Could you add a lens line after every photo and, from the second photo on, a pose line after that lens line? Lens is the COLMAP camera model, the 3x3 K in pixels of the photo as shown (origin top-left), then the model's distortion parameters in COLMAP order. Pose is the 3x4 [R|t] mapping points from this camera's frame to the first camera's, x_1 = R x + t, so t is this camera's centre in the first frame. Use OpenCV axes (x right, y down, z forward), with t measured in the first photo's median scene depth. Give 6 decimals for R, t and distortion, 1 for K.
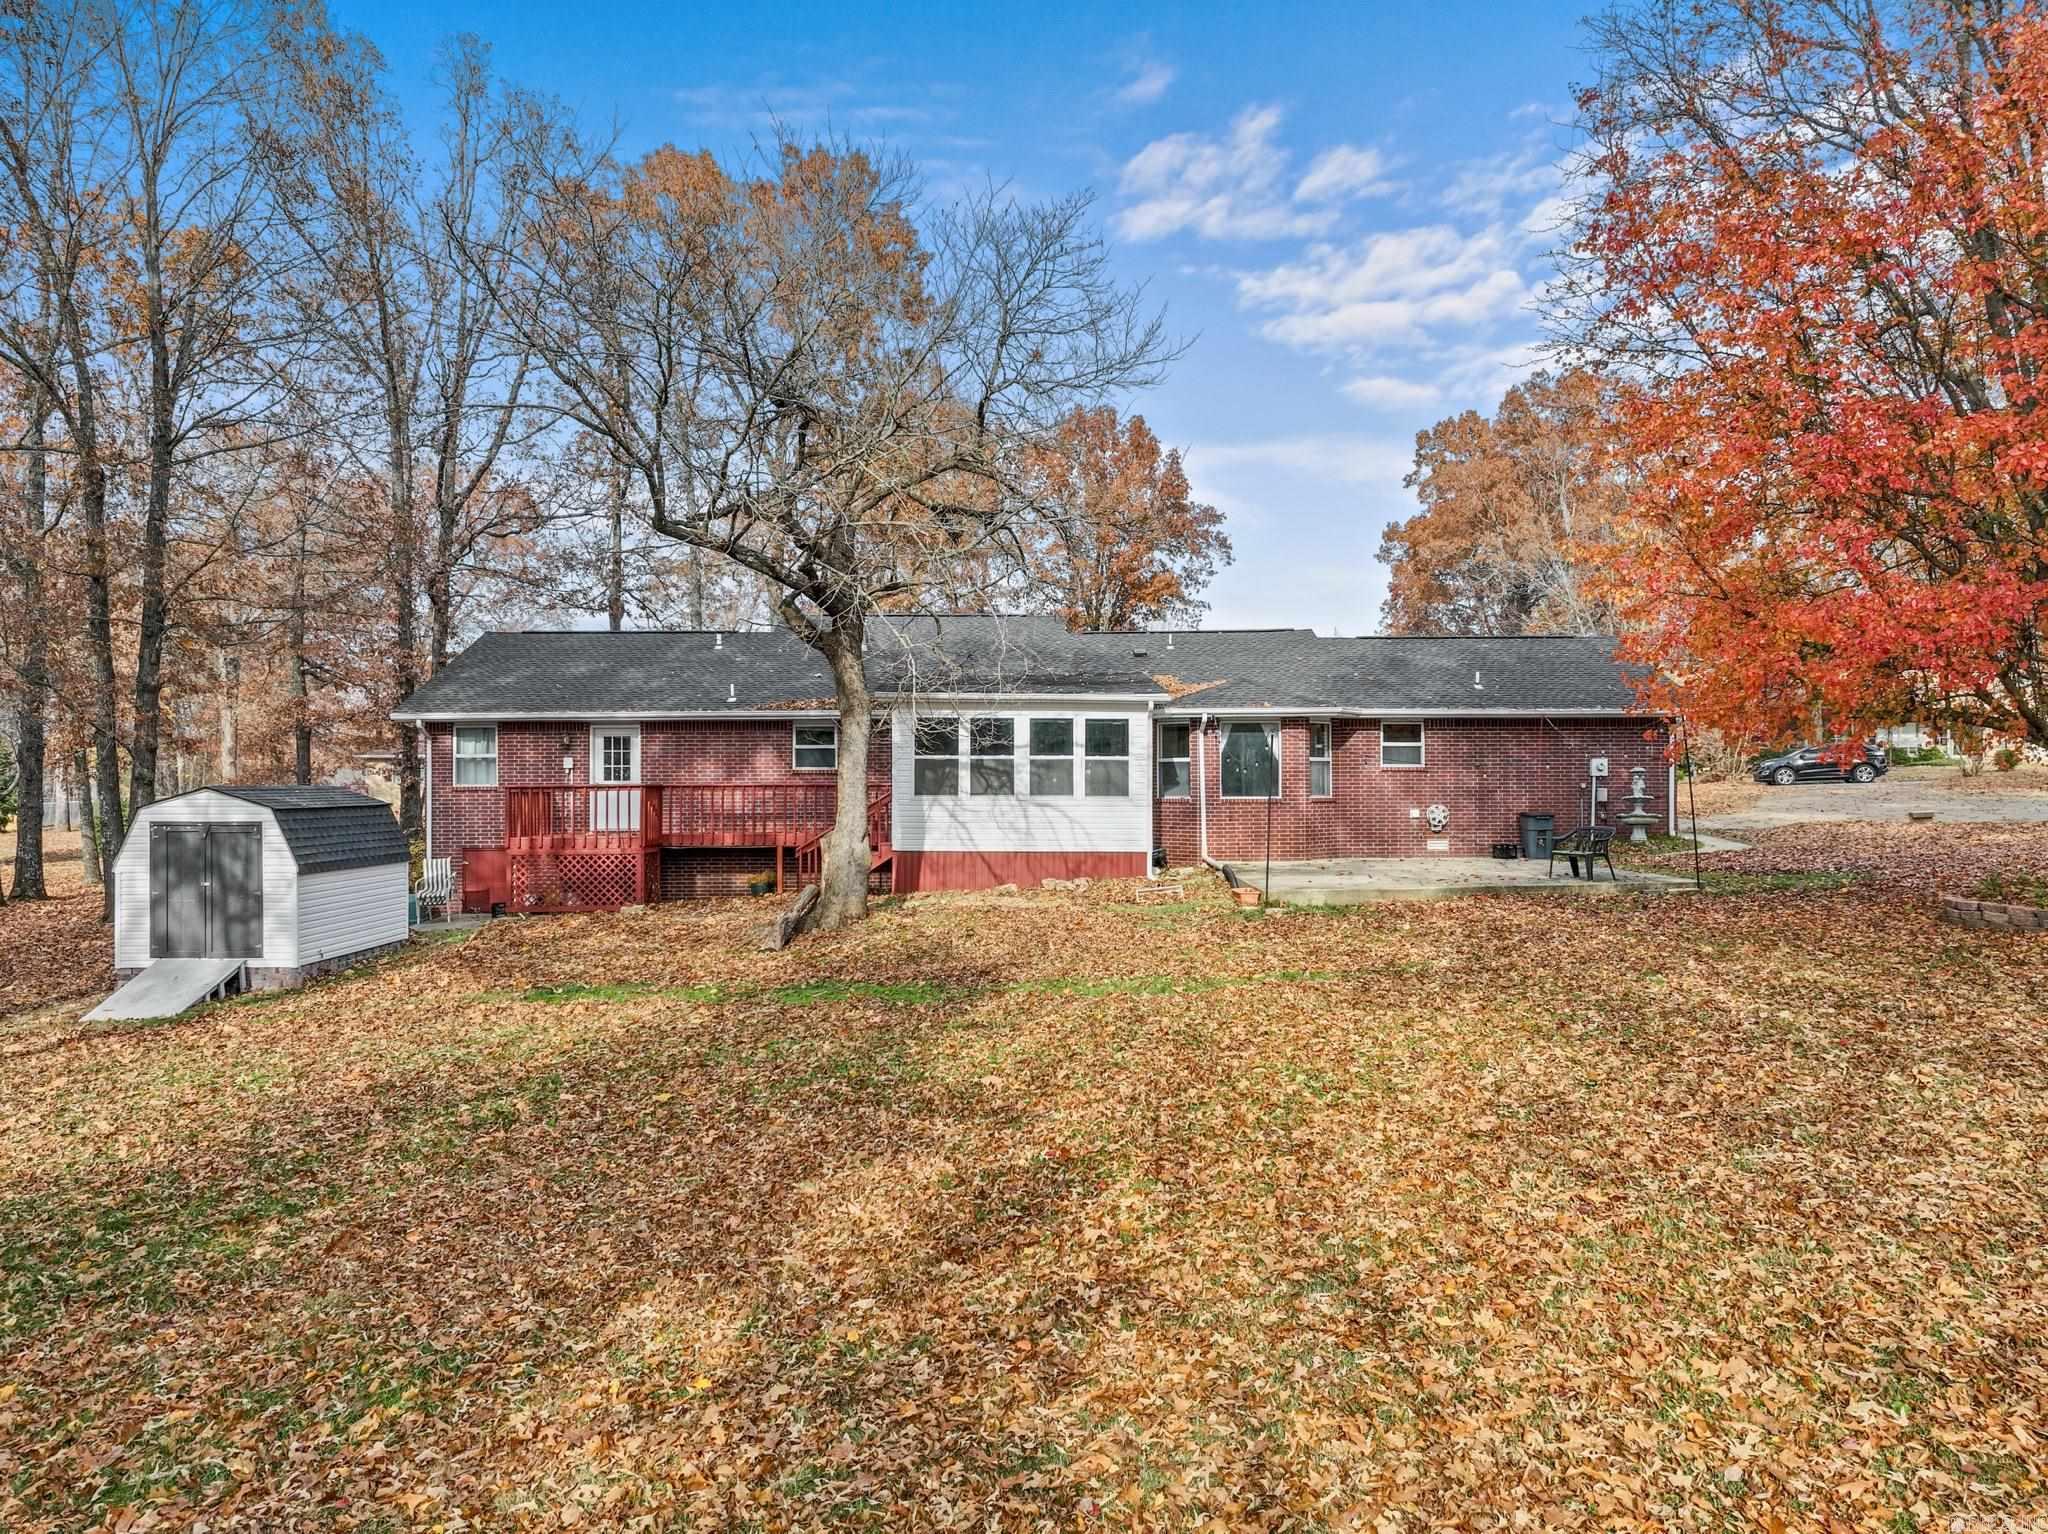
lens RADIAL K [[1431.5, 0, 1024.0], [0, 1431.5, 767.0], [0, 0, 1]] dist [0.002715, 0.002517]
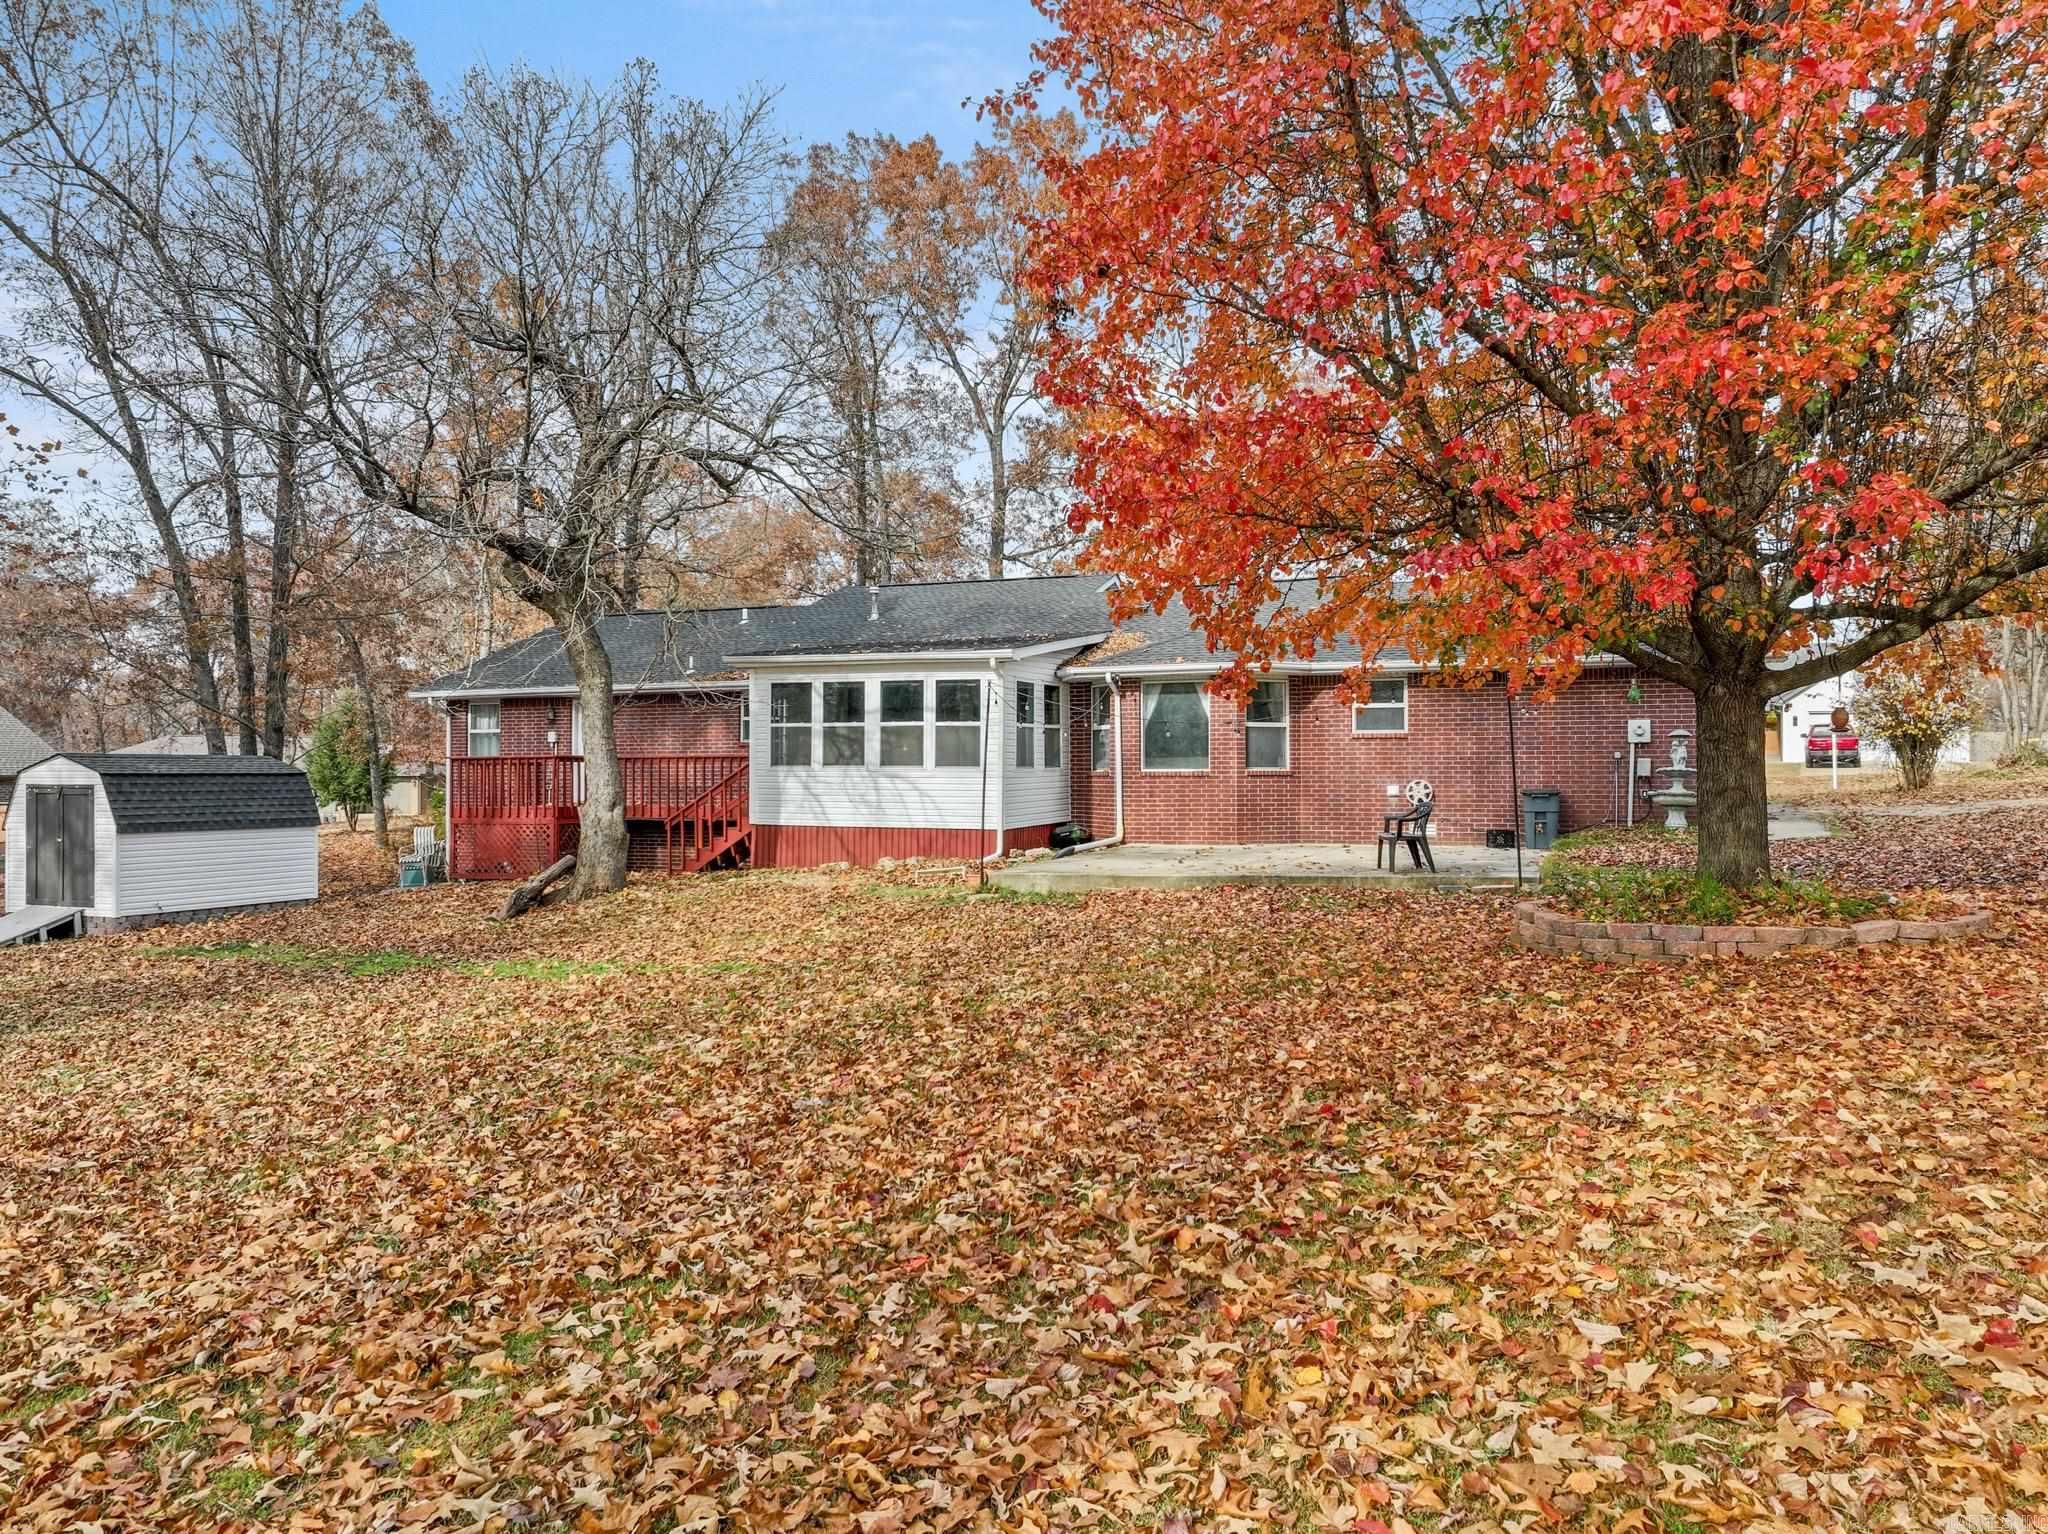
lens RADIAL K [[1431.5, 0, 1024.0], [0, 1431.5, 767.0], [0, 0, 1]] dist [0.002715, 0.002517]
pose [[0.925758, -0.000797, -0.378116, 0.432524], [0.003010, 0.999982, 0.005261, 0.016082], [0.378105, -0.006008, 0.925743, 0.191678]]
